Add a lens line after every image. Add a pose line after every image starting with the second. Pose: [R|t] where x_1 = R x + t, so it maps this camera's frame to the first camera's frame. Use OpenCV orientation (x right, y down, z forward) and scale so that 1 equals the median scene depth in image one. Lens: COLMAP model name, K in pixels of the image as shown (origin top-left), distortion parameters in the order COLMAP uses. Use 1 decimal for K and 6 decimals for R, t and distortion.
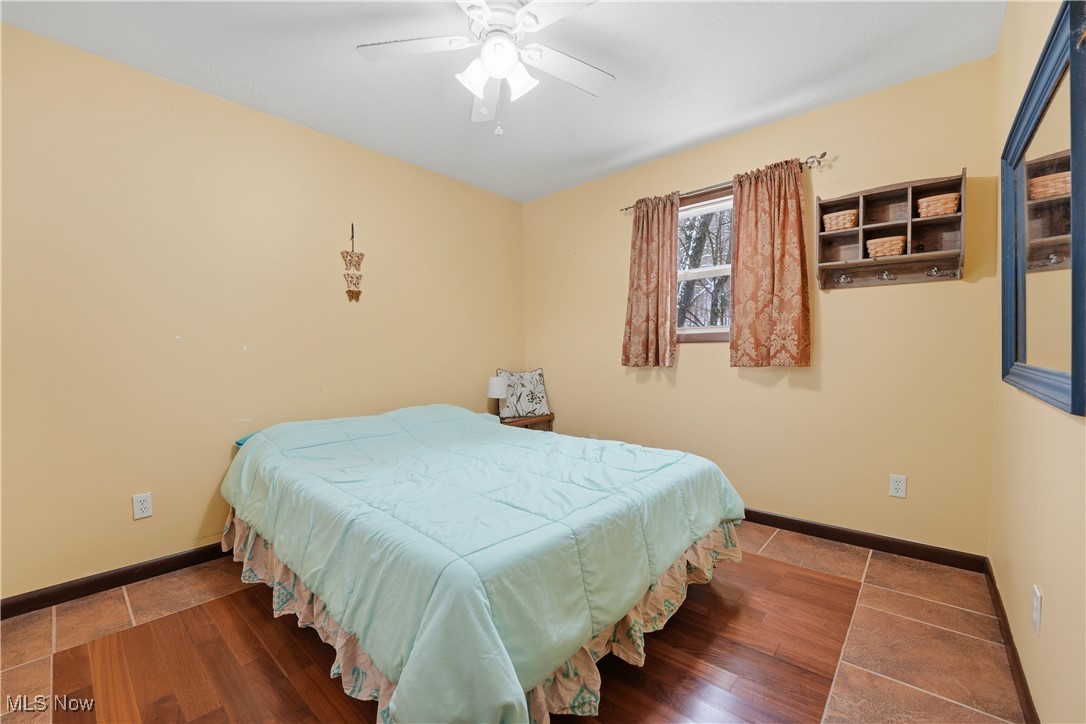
lens RADIAL K [[458.2, 0, 543.0], [0, 458.2, 362.0], [0, 0, 1]] dist [0.001018, -0.000021]
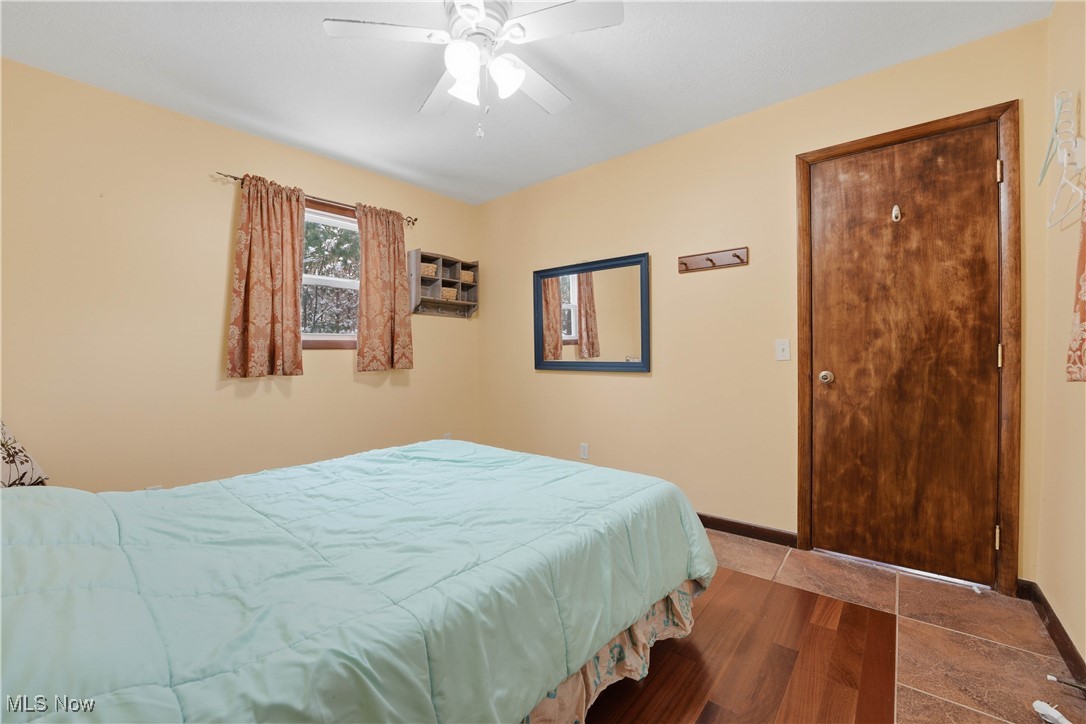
lens RADIAL K [[439.3, 0, 543.0], [0, 439.3, 362.0], [0, 0, 1]] dist [-0.000811, 0.000002]
pose [[-0.013692, -0.006652, 0.999884, -0.673019], [0.034090, 0.999393, 0.007116, -0.005348], [-0.999325, 0.034183, -0.013457, 0.568933]]
